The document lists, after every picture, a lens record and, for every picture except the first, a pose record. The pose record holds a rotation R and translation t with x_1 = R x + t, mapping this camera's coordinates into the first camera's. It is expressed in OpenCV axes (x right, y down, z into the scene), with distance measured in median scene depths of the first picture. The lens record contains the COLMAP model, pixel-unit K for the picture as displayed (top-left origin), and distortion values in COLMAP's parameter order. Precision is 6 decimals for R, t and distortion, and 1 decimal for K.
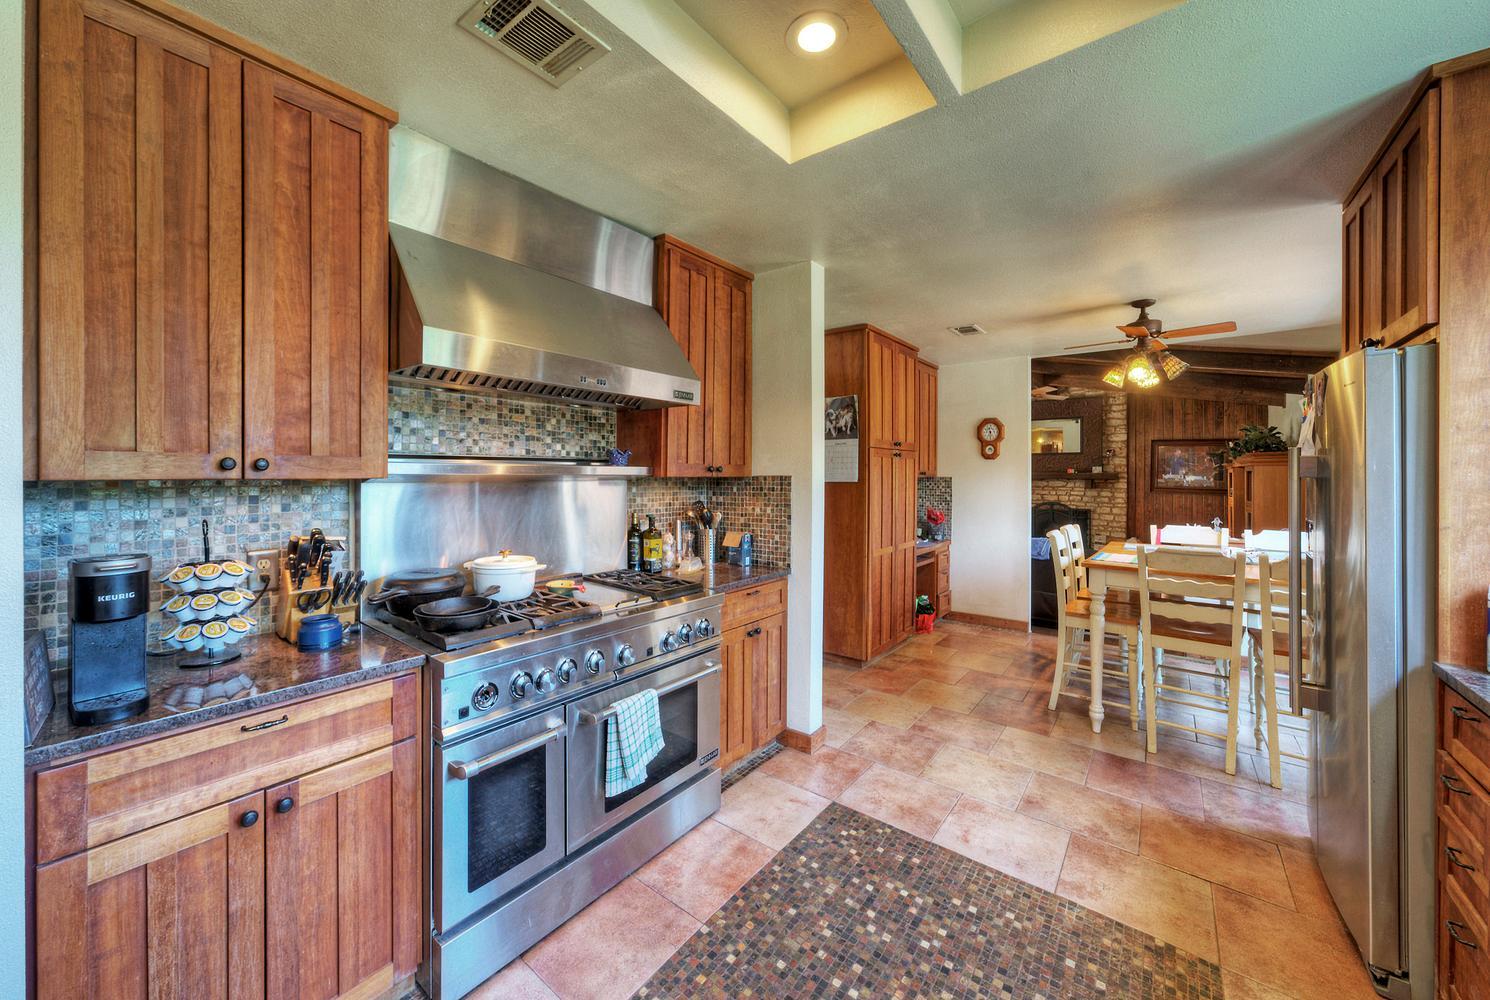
lens RADIAL K [[553.2, 0, 740.4], [0, 553.2, 488.4], [0, 0, 1]] dist [0.001828, 0.002687]
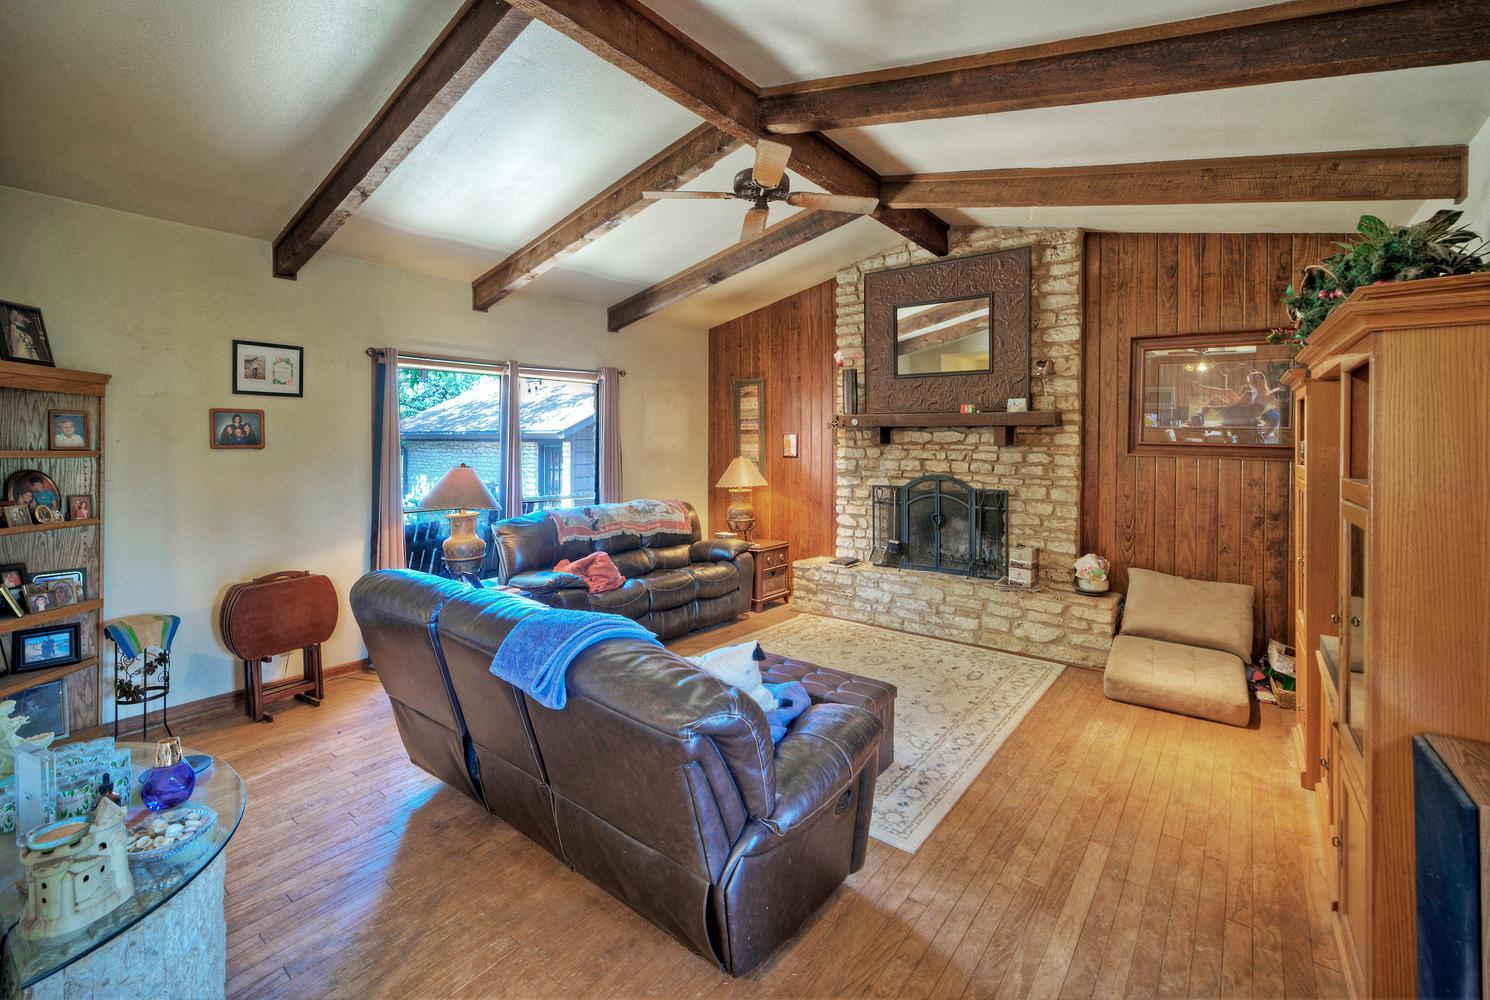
lens RADIAL K [[625.8, 0, 791.2], [0, 625.8, 451.5], [0, 0, 1]] dist [0.042112, -0.001952]
pose [[0.999732, 0.001258, 0.023127, 0.445854], [-0.001057, 0.999962, -0.008698, 0.009503], [-0.023137, 0.008671, 0.999695, 0.483759]]
